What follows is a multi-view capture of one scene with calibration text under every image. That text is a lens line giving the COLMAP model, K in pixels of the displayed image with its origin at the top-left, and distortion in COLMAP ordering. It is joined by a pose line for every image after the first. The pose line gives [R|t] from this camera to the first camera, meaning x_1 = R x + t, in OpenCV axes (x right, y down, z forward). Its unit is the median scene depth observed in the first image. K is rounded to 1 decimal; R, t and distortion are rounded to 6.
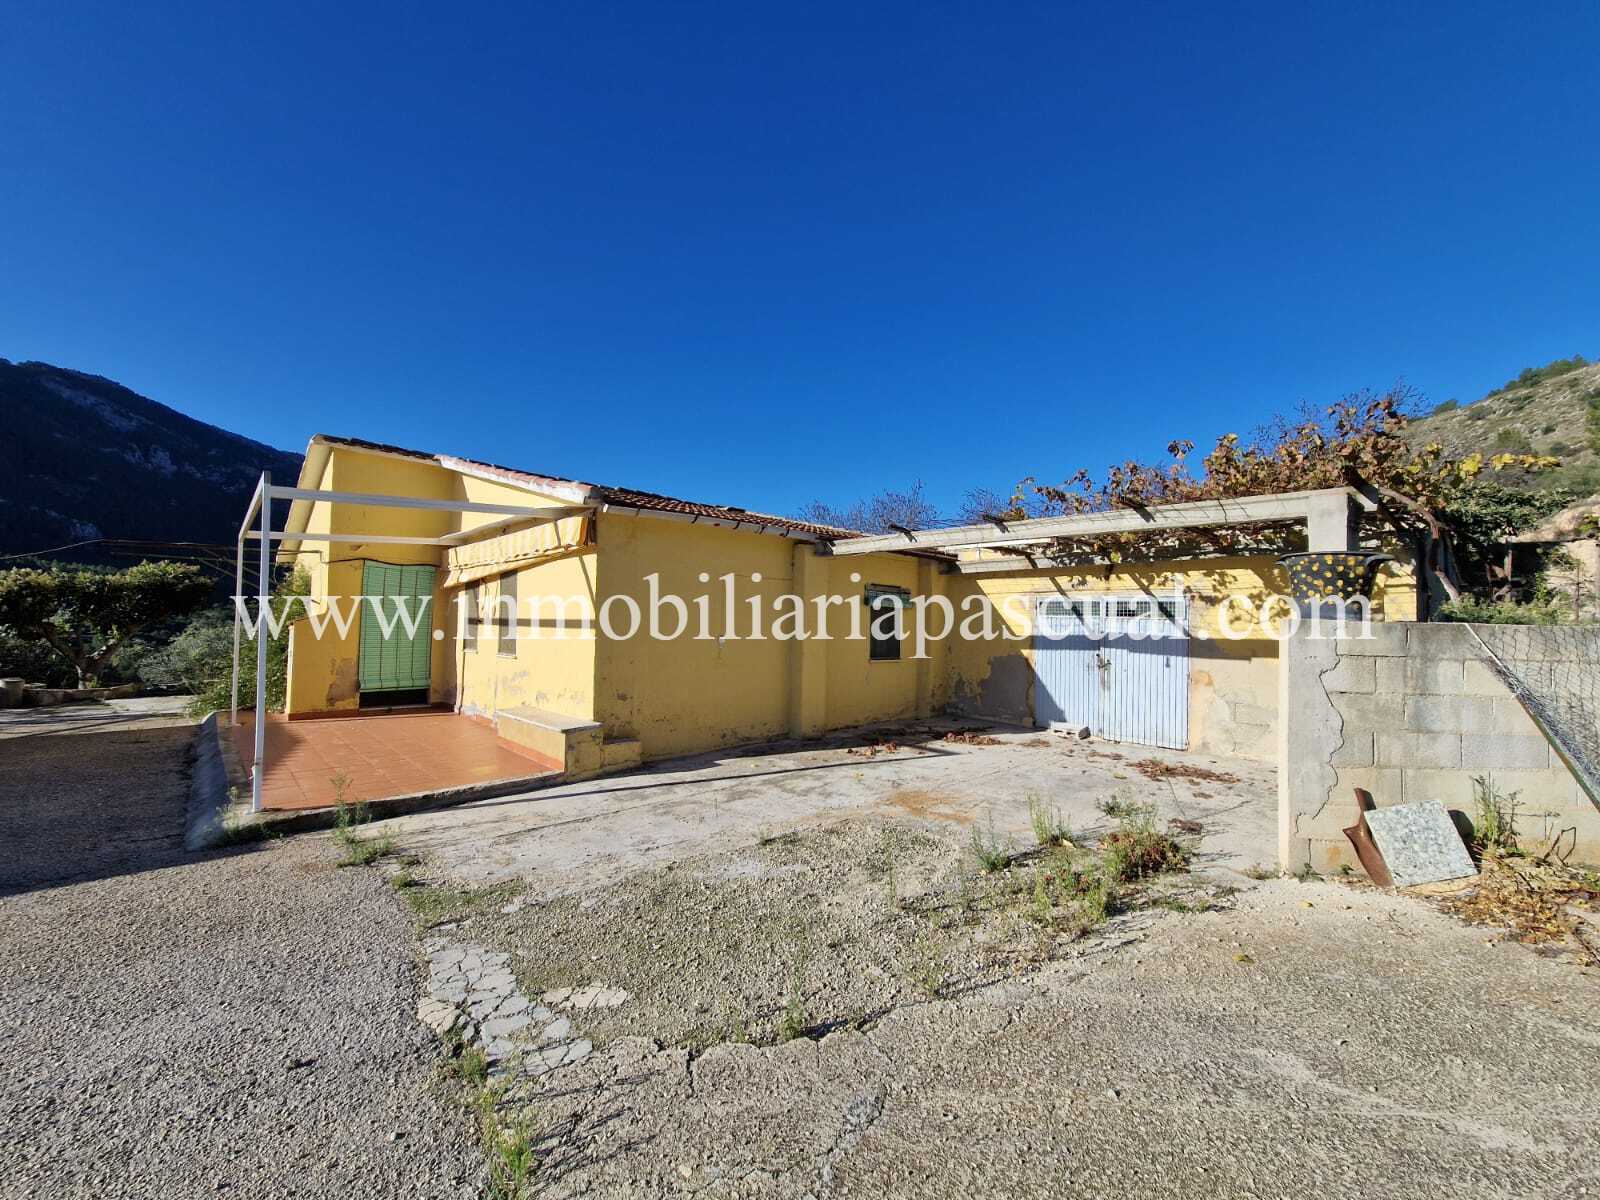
lens RADIAL K [[674.2, 0, 800.6], [0, 674.2, 610.6], [0, 0, 1]] dist [-0.000447, -0.000380]
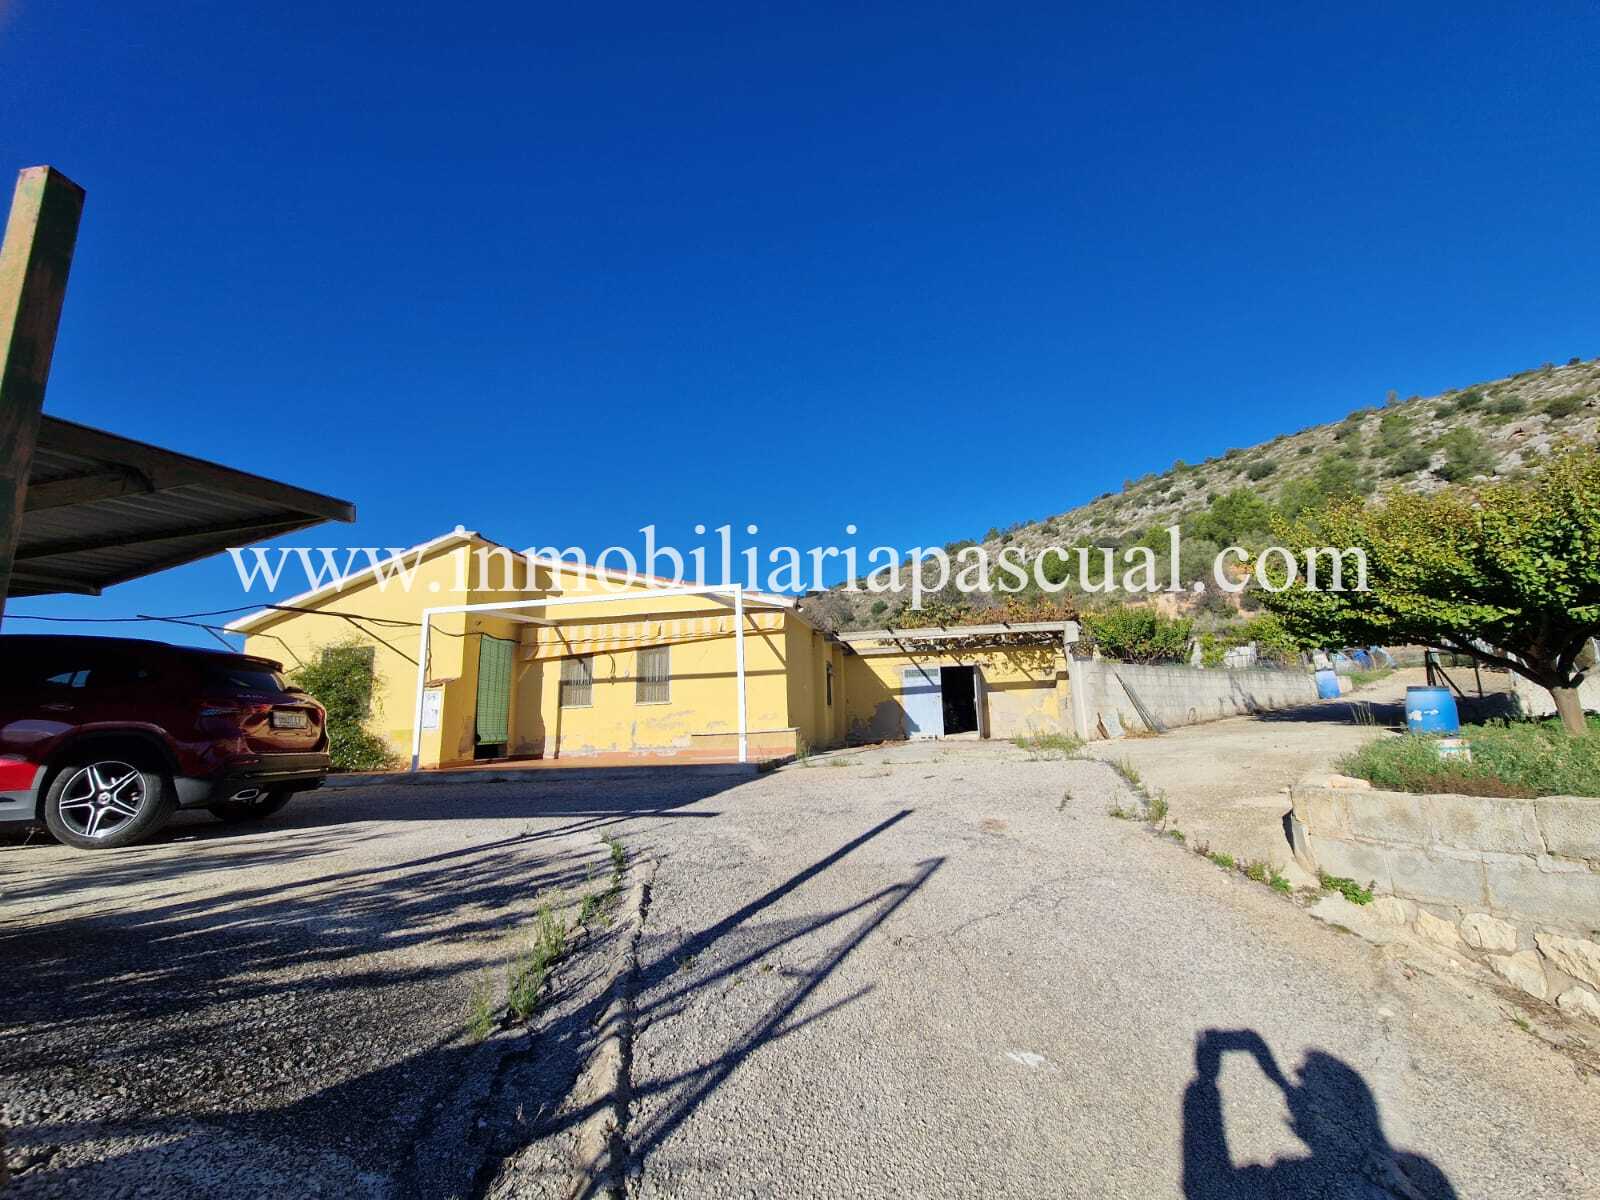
lens RADIAL K [[667.1, 0, 822.4], [0, 667.1, 595.6], [0, 0, 1]] dist [-0.000800, -0.000208]
pose [[0.792362, 0.073908, 0.605557, -1.099385], [0.035170, 0.985449, -0.166294, 0.096357], [-0.609036, 0.153062, 0.778233, -0.386475]]
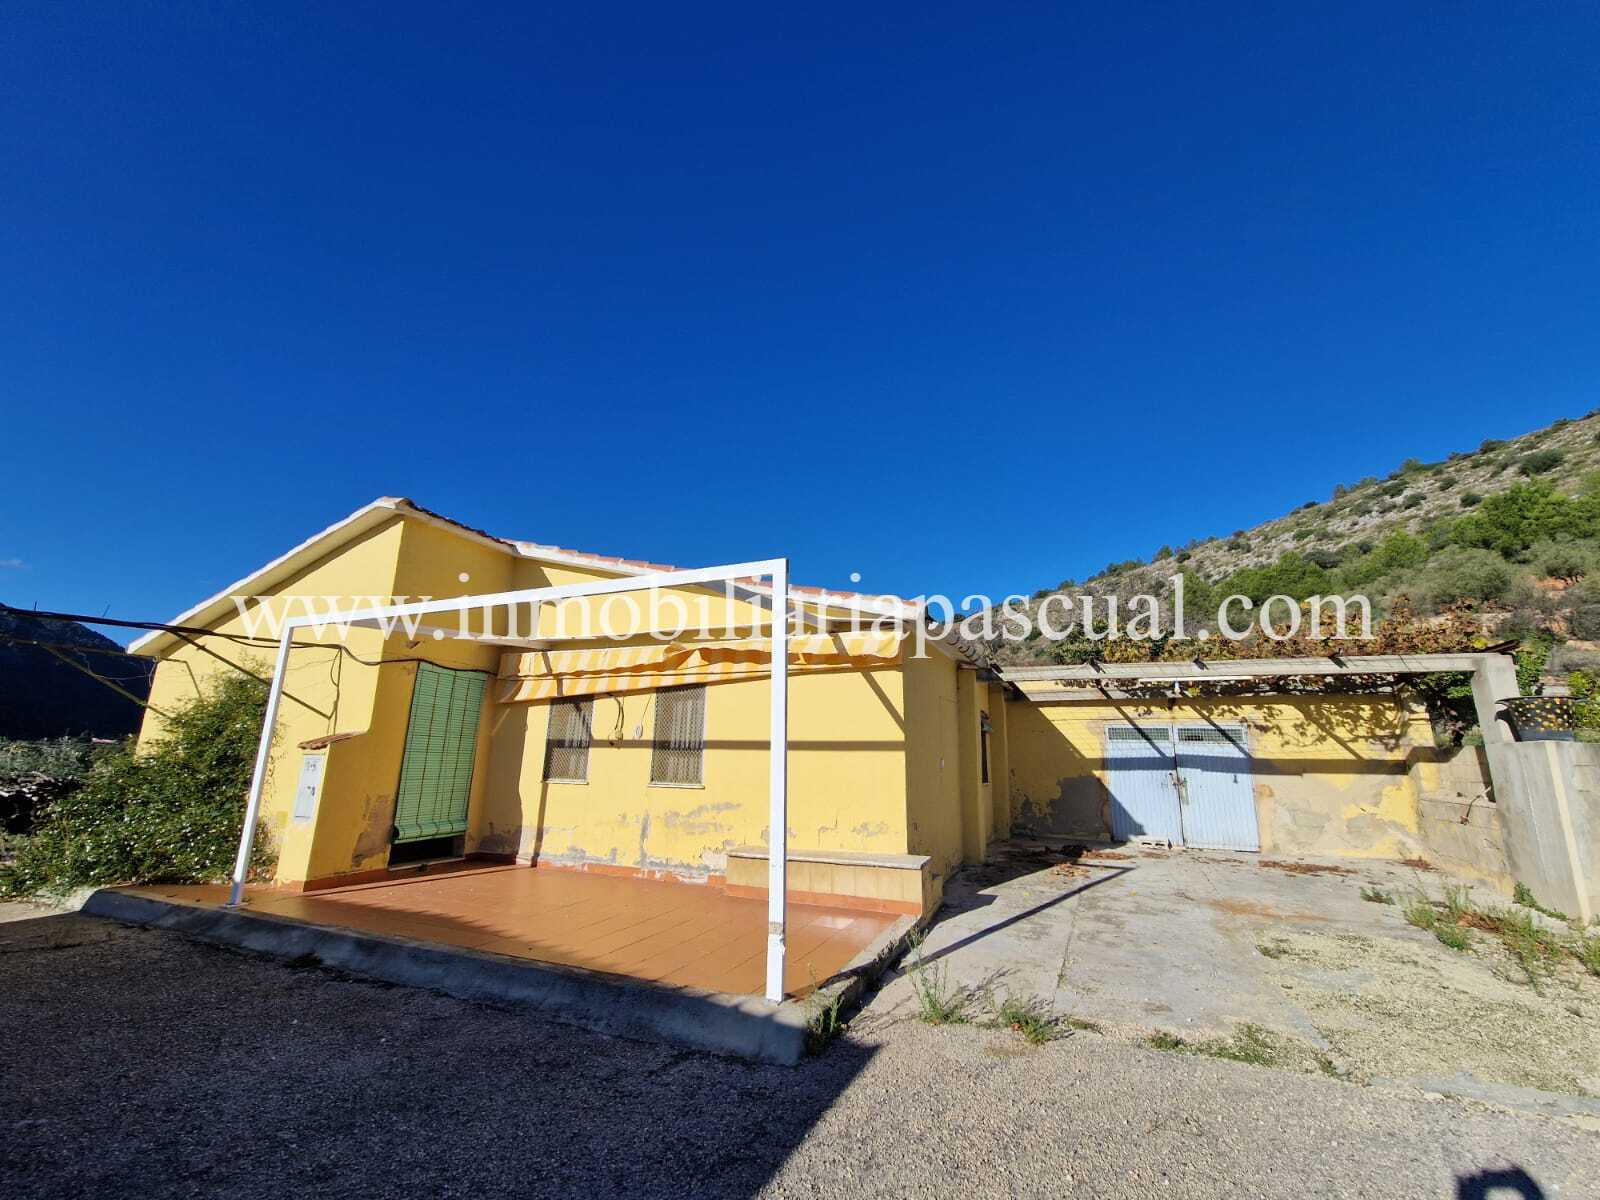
lens RADIAL K [[680.7, 0, 810.8], [0, 680.7, 597.3], [0, 0, 1]] dist [-0.002854, -0.000491]
pose [[0.909442, 0.090758, 0.405805, -0.692667], [-0.007291, 0.979222, -0.202662, 0.008581], [-0.415766, 0.181351, 0.891207, 0.145126]]
